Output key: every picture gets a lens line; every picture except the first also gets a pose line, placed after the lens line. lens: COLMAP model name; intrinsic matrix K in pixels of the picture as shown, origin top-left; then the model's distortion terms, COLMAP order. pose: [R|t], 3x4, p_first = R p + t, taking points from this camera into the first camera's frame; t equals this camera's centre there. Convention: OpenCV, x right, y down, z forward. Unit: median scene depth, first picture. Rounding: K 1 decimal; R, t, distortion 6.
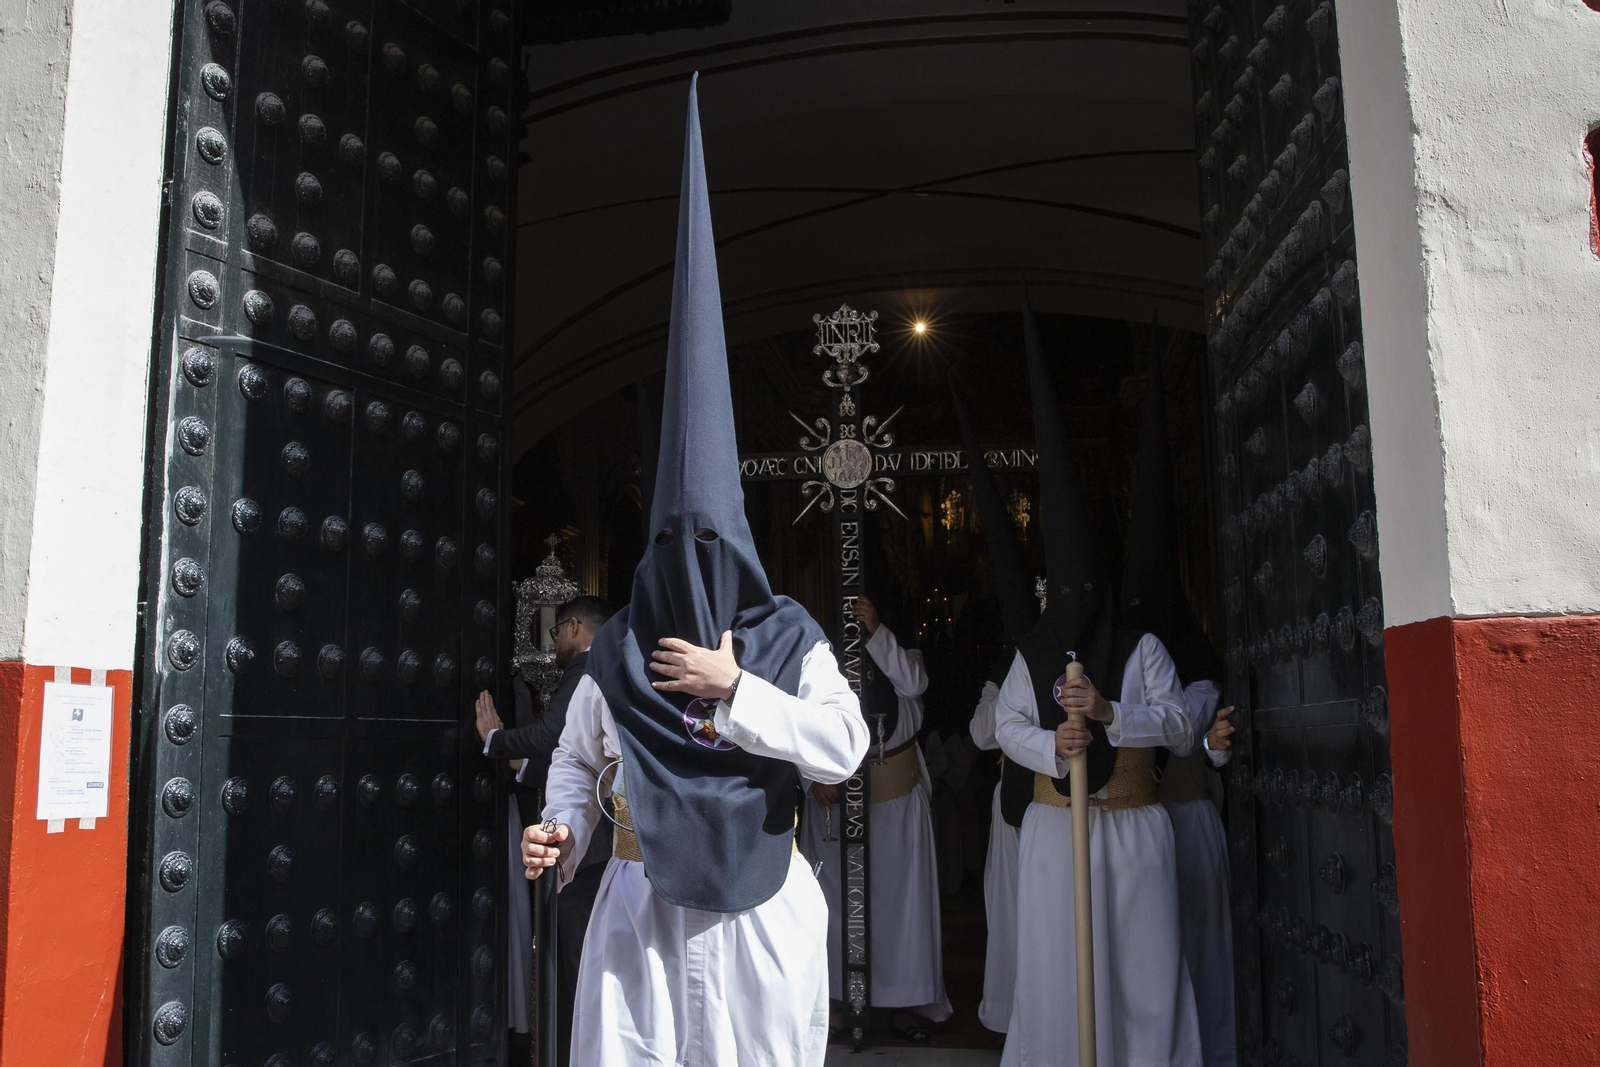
lens RADIAL K [[1378.9, 0, 723.8], [0, 1378.9, 551.8], [0, 0, 1]] dist [-0.135401, 0.116311]
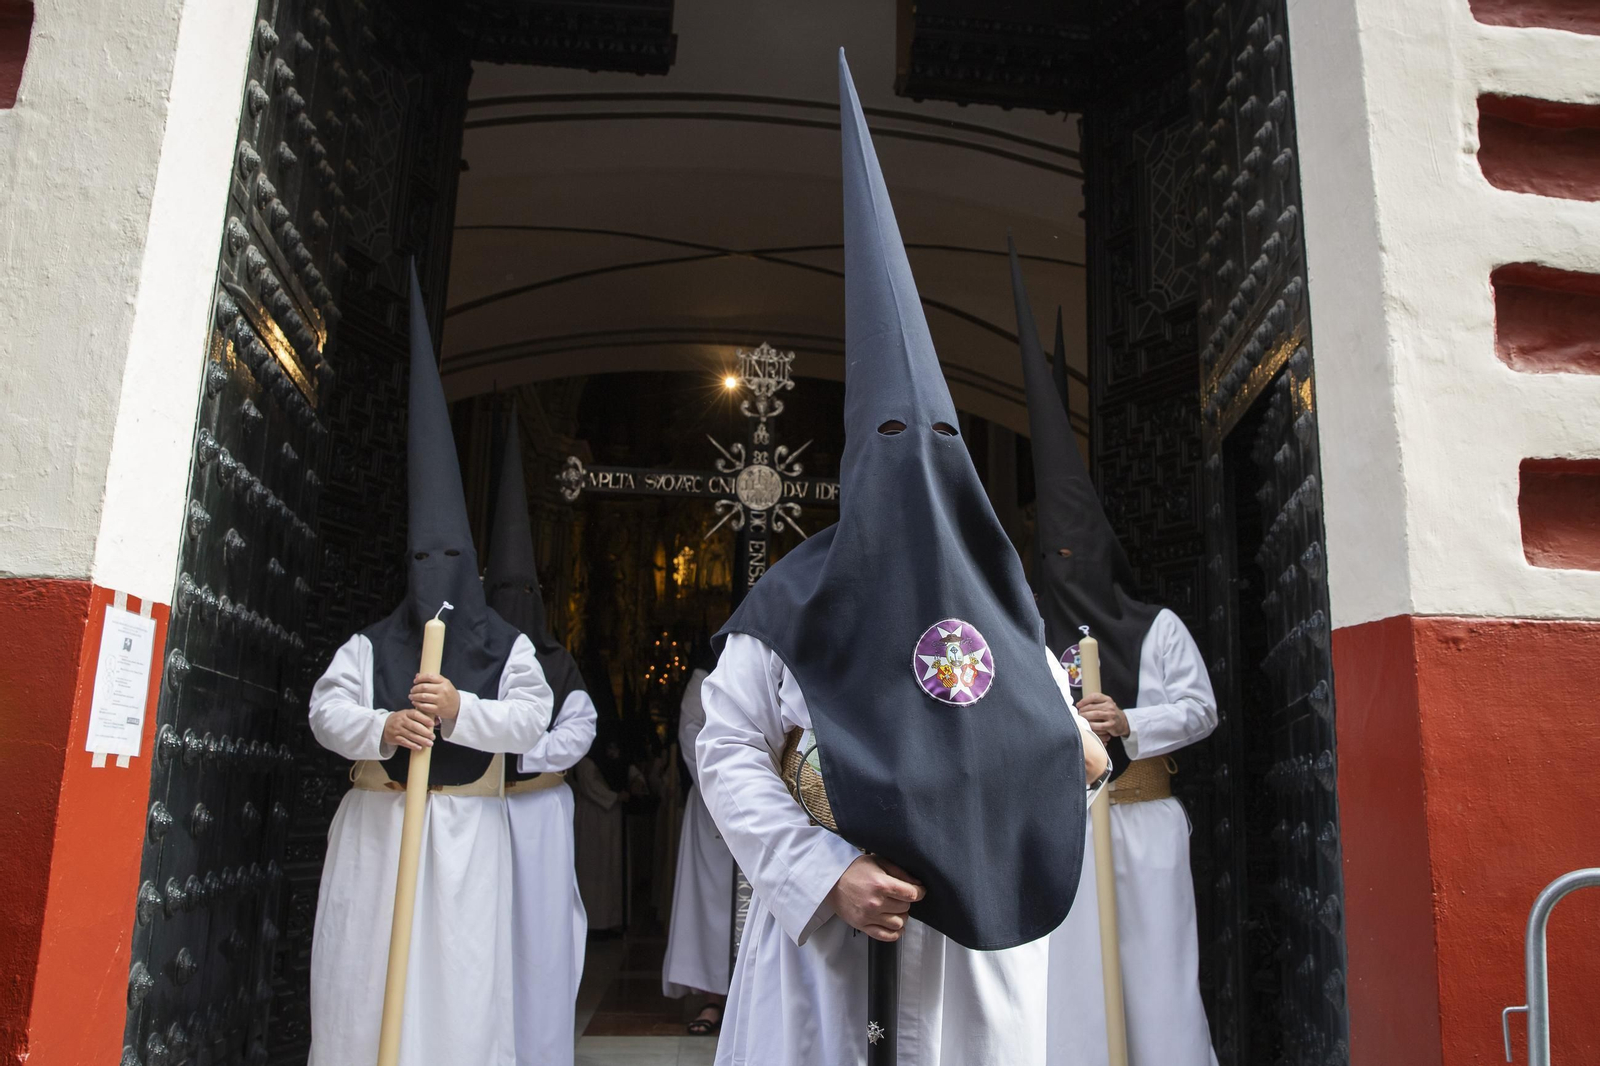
lens RADIAL K [[1342.5, 0, 854.6], [0, 1342.5, 479.8], [0, 0, 1]] dist [-0.121205, 0.098209]
pose [[0.945565, 0.098402, 0.310200, -0.274010], [-0.066963, 0.991624, -0.110445, 0.068580], [-0.318470, 0.083661, 0.944234, -0.041434]]
